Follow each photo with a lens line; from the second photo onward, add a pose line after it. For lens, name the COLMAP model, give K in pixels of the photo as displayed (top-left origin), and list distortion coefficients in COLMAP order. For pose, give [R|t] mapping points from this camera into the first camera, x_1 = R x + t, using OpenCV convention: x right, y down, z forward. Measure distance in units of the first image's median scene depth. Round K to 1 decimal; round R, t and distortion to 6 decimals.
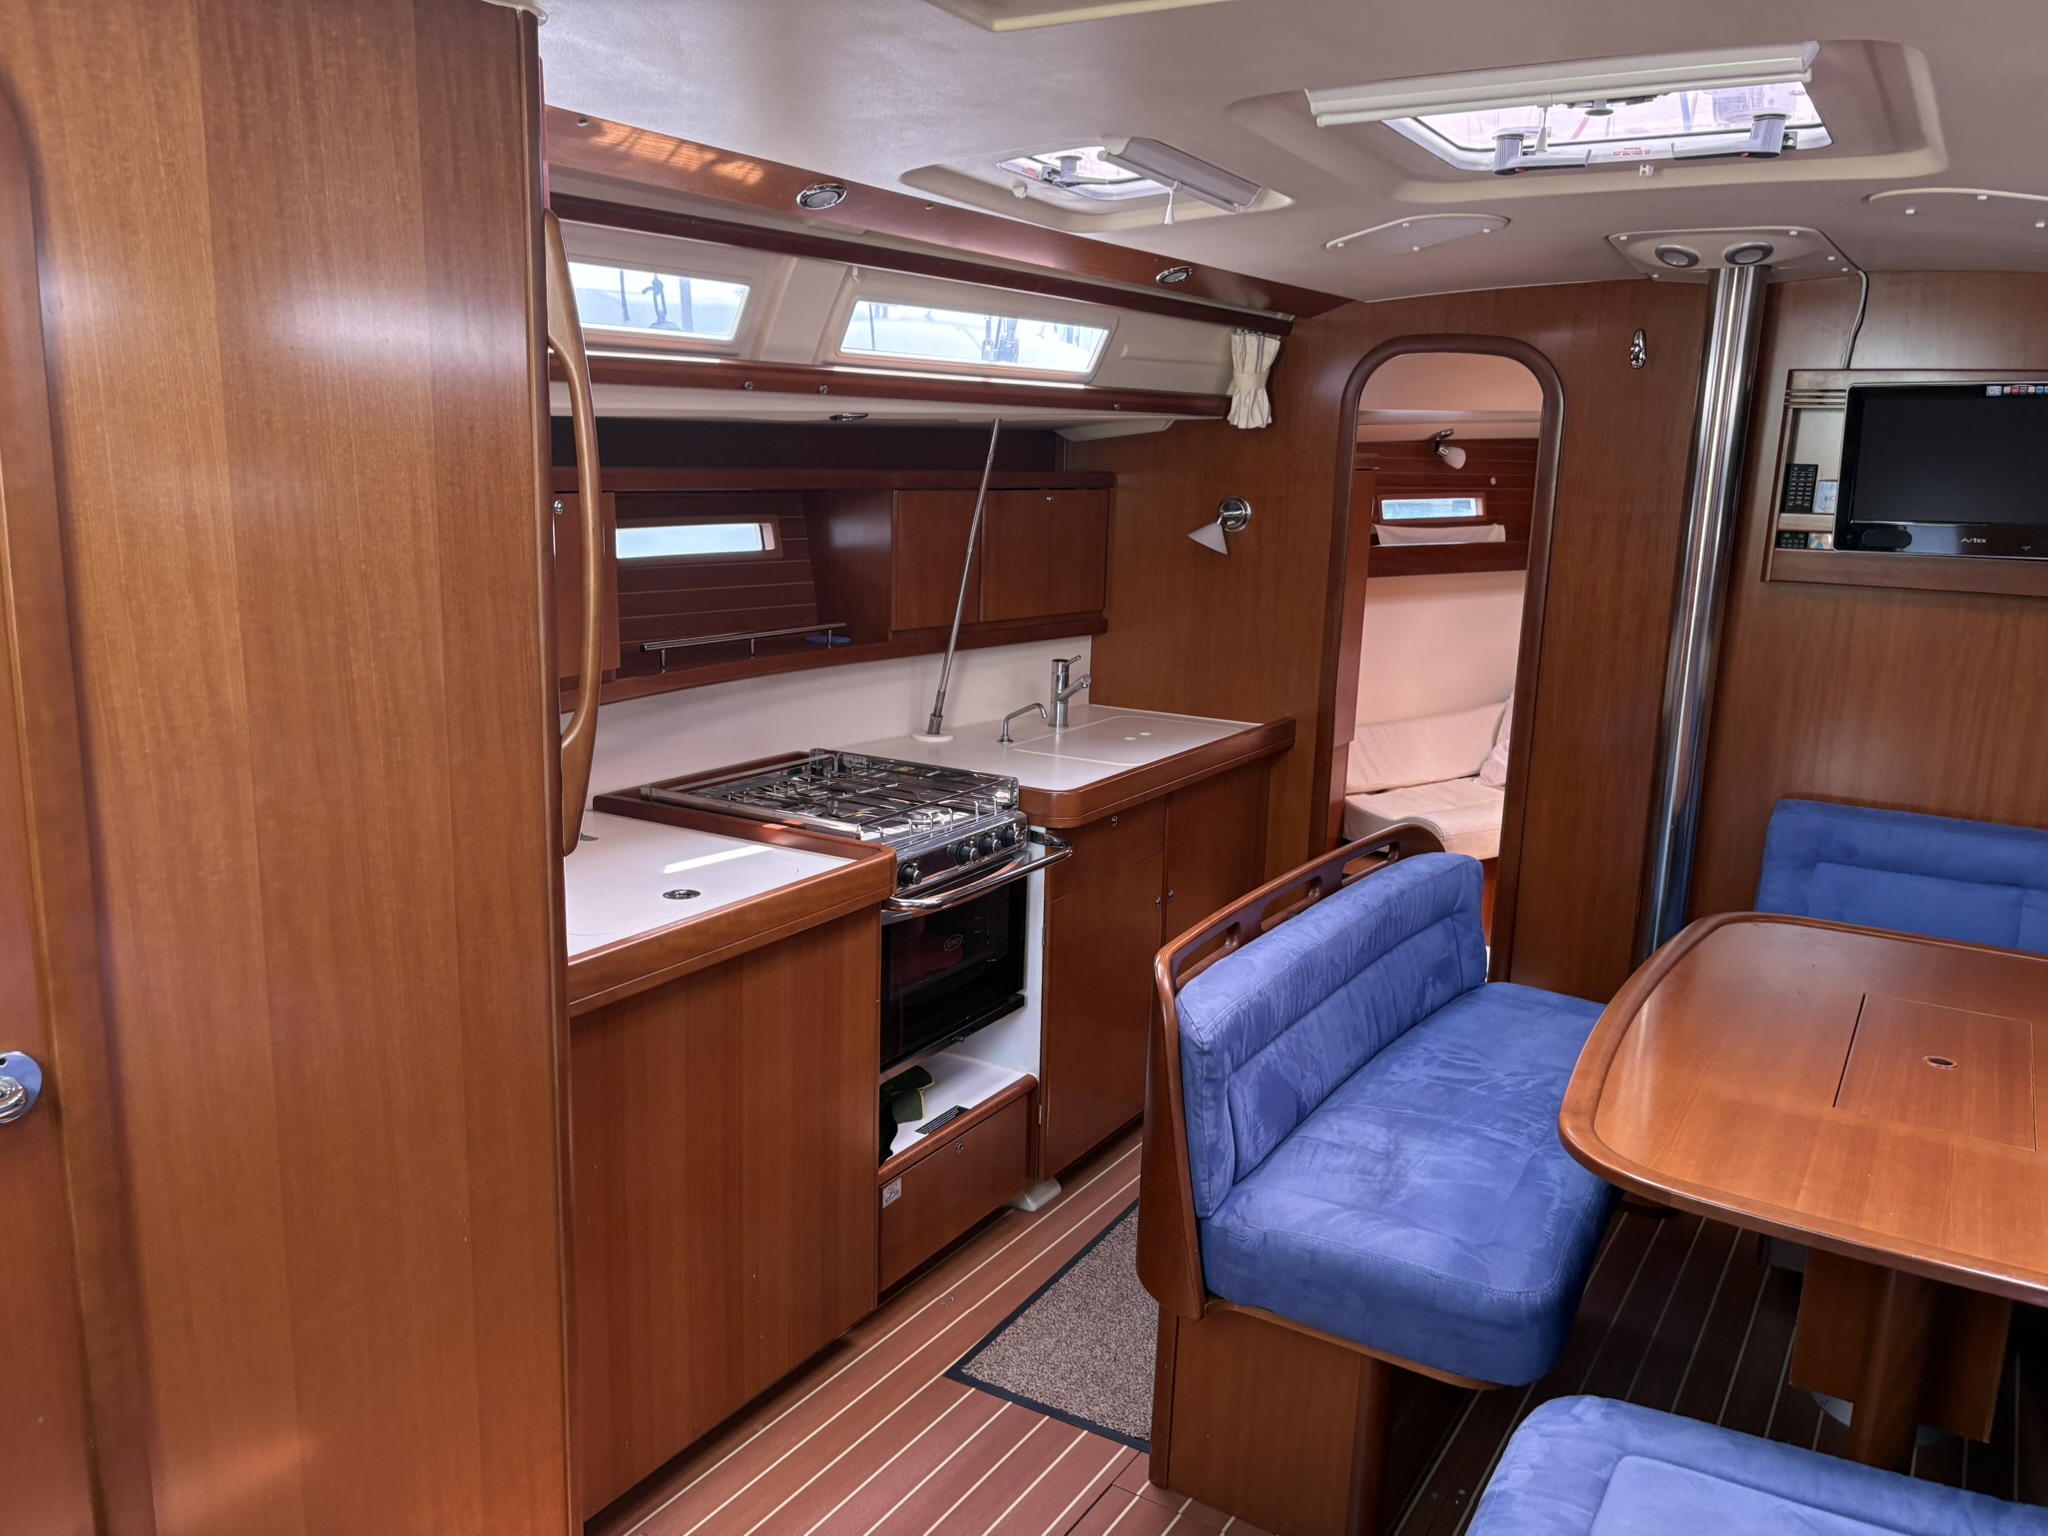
lens RADIAL K [[1569.0, 0, 1015.9], [0, 1569.0, 775.1], [0, 0, 1]] dist [0.044882, -0.042060]
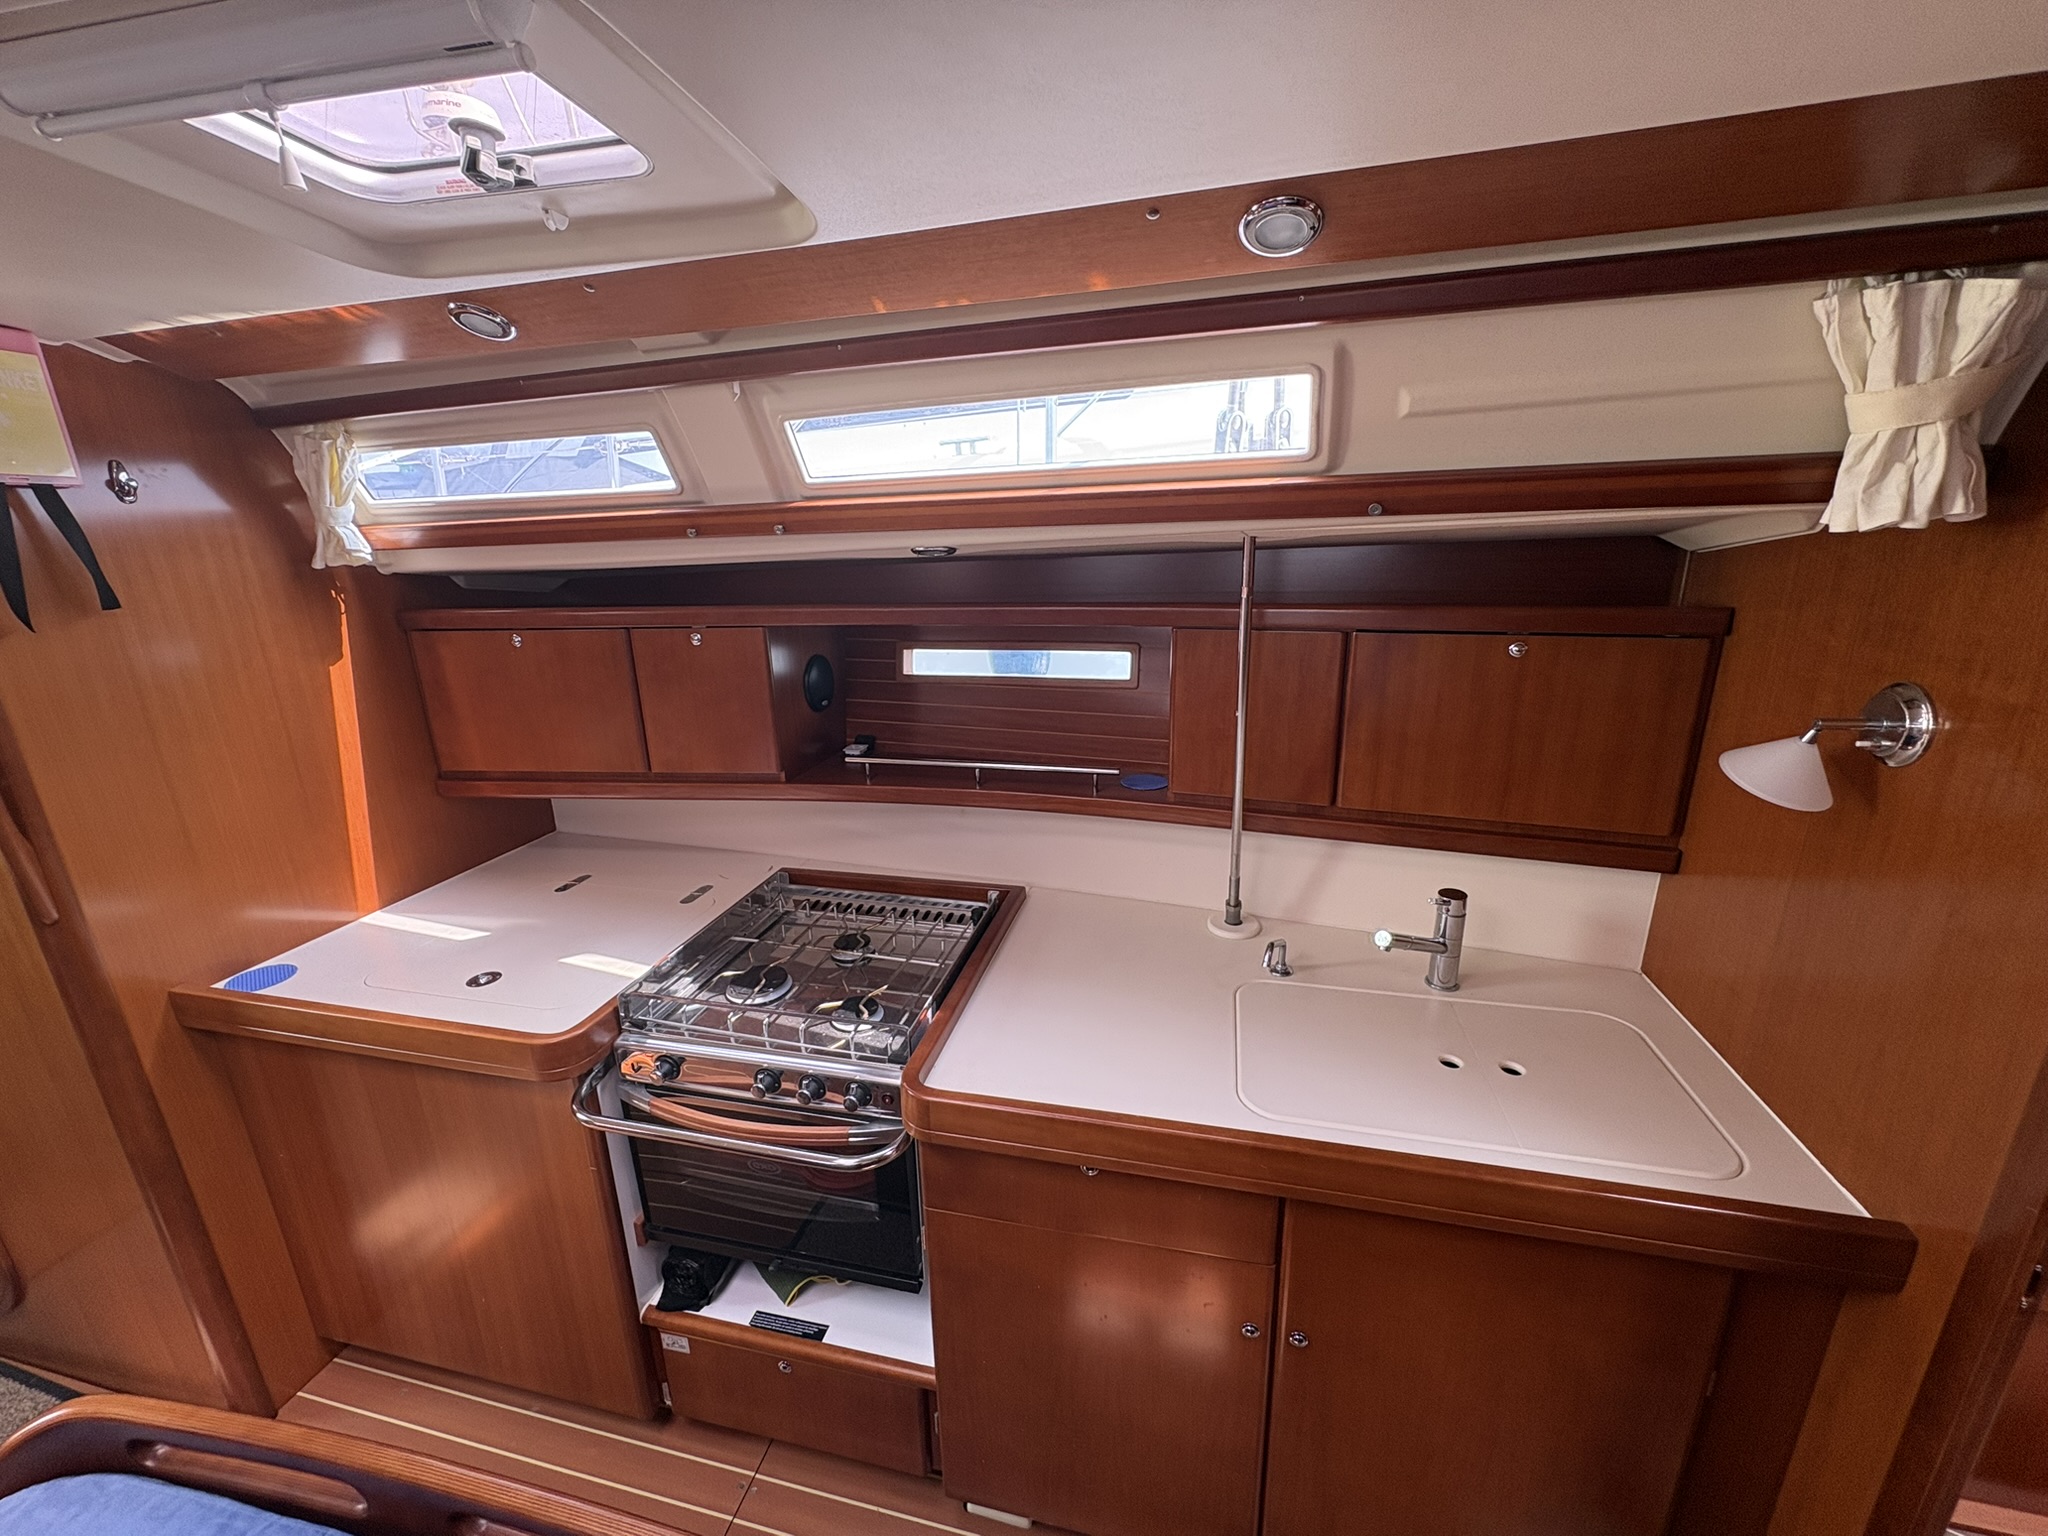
lens RADIAL K [[826.2, 0, 1022.1], [0, 826.2, 767.7], [0, 0, 1]] dist [0.002891, 0.001536]
pose [[0.314093, 0.232186, -0.920562, 0.414945], [-0.159263, 0.968779, 0.190007, -0.240564], [0.935938, 0.086931, 0.341265, 1.047928]]
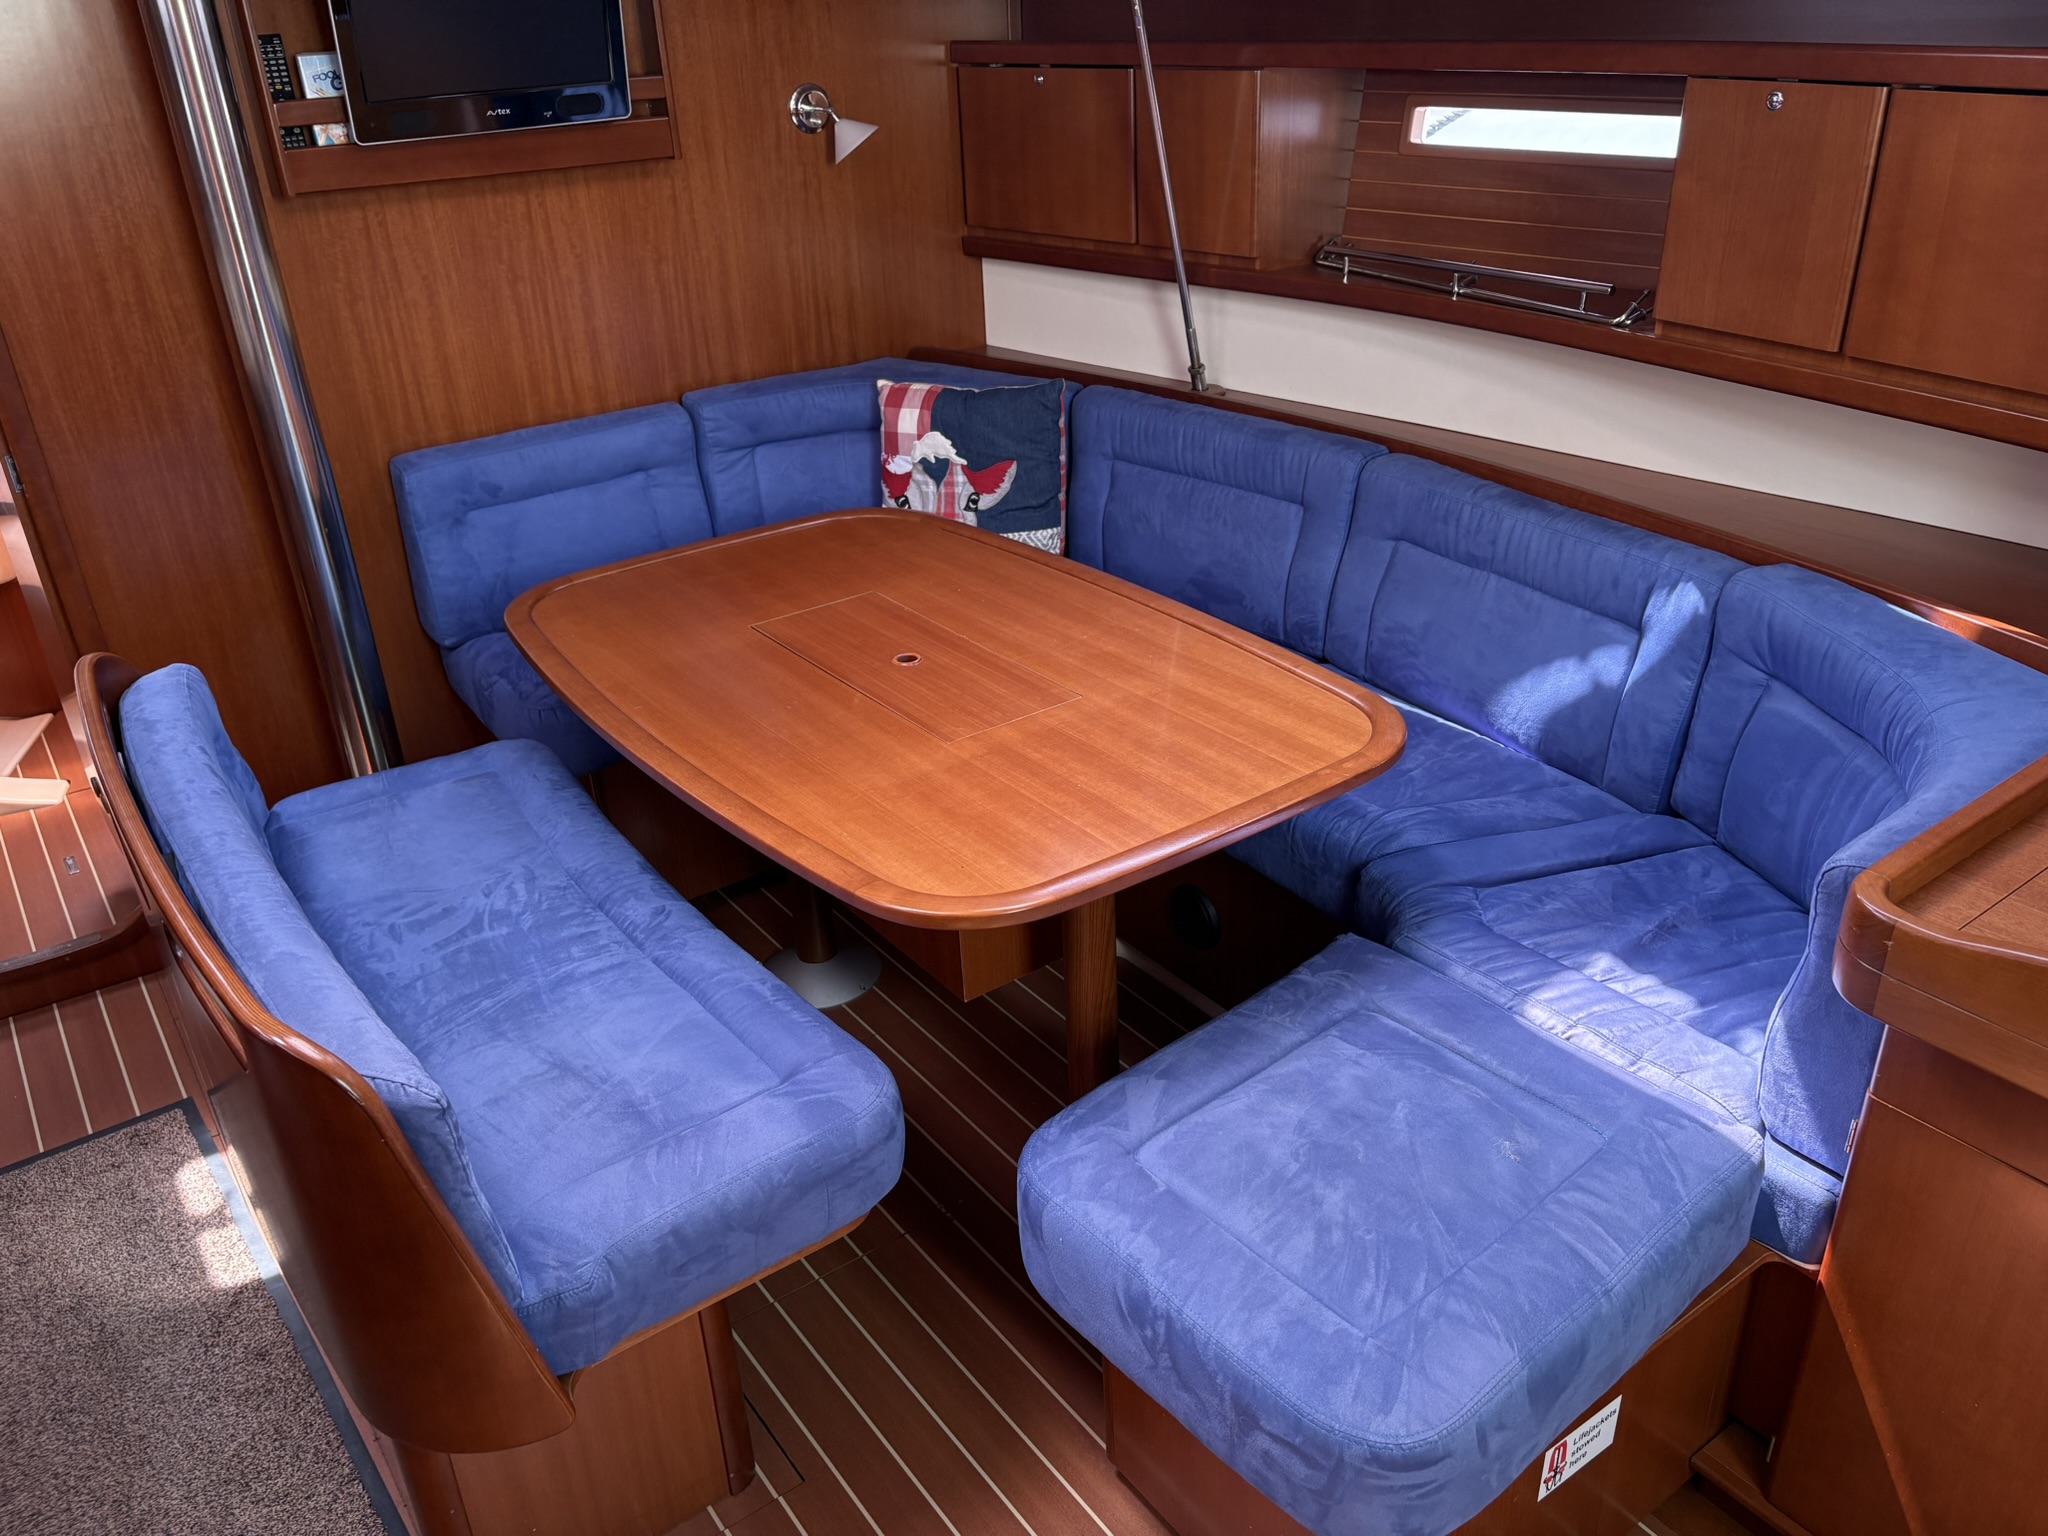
lens RADIAL K [[1569.0, 0, 1031.1], [0, 1569.0, 769.6], [0, 0, 1]] dist [0.044882, -0.042060]
pose [[0.360547, -0.461701, 0.810455, -0.210924], [0.235567, 0.885802, 0.399828, -0.123239], [-0.902504, 0.046759, 0.428135, 0.428204]]
